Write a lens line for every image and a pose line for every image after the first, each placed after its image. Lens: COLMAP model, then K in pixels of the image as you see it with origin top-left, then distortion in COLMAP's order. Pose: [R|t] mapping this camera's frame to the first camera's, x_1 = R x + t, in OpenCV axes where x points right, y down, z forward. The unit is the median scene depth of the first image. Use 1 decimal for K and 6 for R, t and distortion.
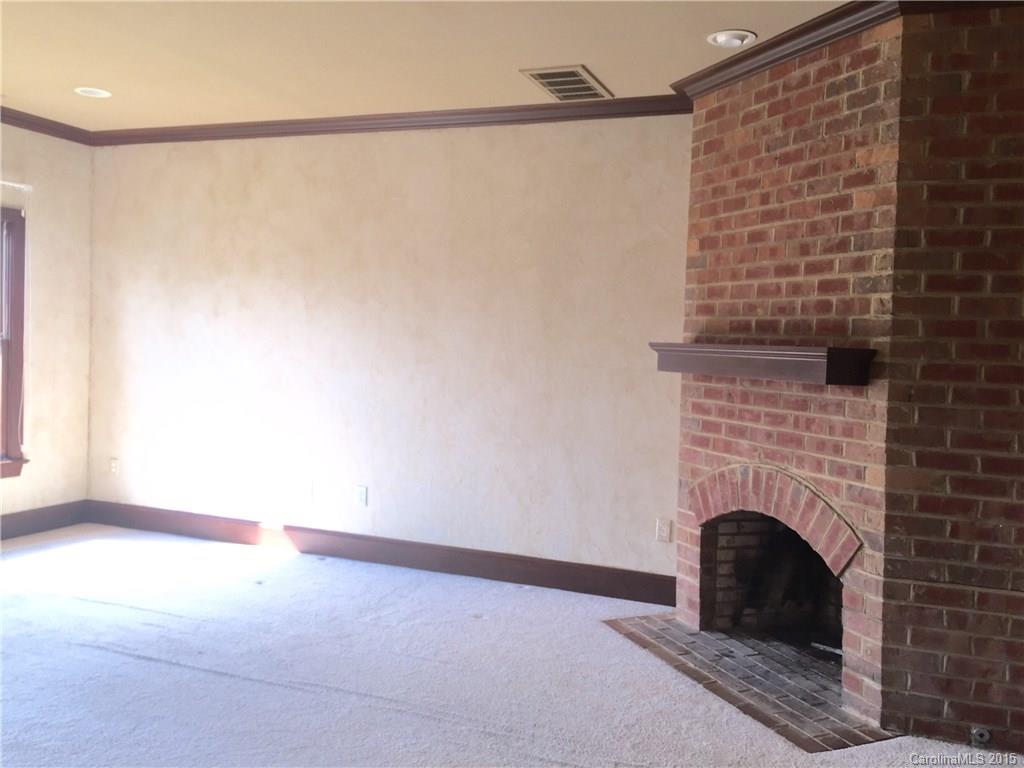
lens RADIAL K [[896.1, 0, 511.3], [0, 896.1, 381.1], [0, 0, 1]] dist [0.060099, -0.068242]
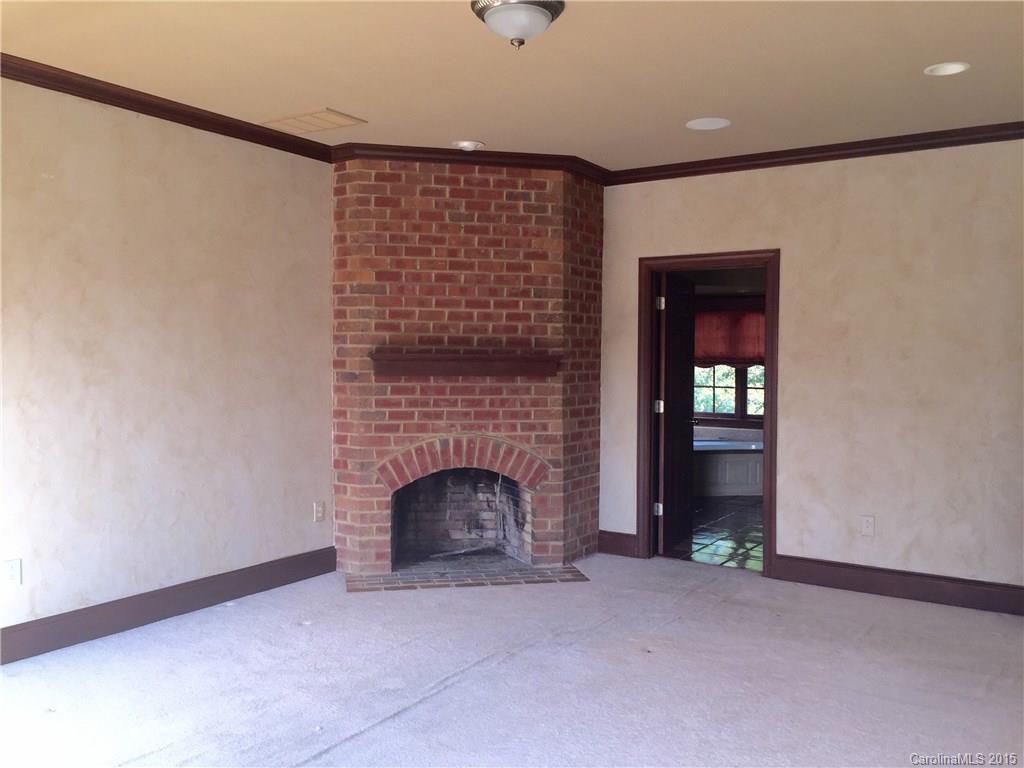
lens RADIAL K [[896.1, 0, 511.3], [0, 896.1, 381.1], [0, 0, 1]] dist [0.060099, -0.068242]
pose [[0.181098, -0.061651, 0.981531, -1.183964], [0.043148, 0.997570, 0.054698, -0.074221], [-0.982518, 0.032446, 0.183318, 0.675087]]
